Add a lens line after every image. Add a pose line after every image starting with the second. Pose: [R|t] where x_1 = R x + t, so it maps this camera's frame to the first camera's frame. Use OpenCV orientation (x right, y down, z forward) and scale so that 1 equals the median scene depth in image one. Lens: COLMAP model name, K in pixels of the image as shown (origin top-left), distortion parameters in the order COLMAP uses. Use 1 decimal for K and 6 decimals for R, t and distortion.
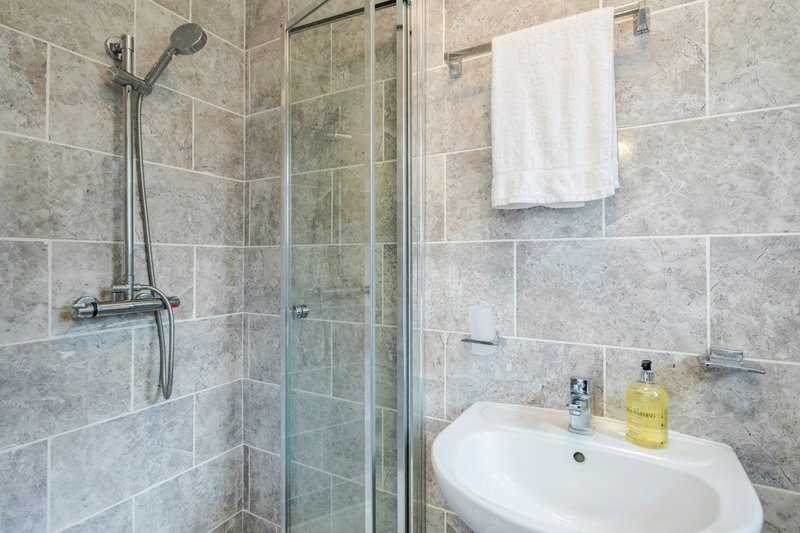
lens RADIAL K [[406.3, 0, 399.1], [0, 406.3, 255.0], [0, 0, 1]] dist [-0.001859, -0.003319]
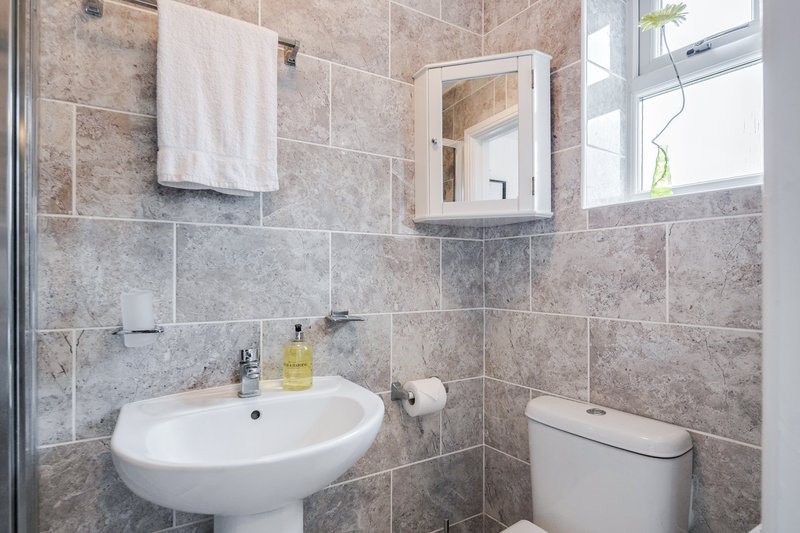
lens RADIAL K [[406.3, 0, 399.9], [0, 406.3, 272.3], [0, 0, 1]] dist [-0.001859, -0.003319]
pose [[0.506053, 0.005844, 0.862483, -0.297574], [-0.014724, 0.999890, 0.001863, 0.080383], [-0.862377, -0.013642, 0.506083, 0.070547]]
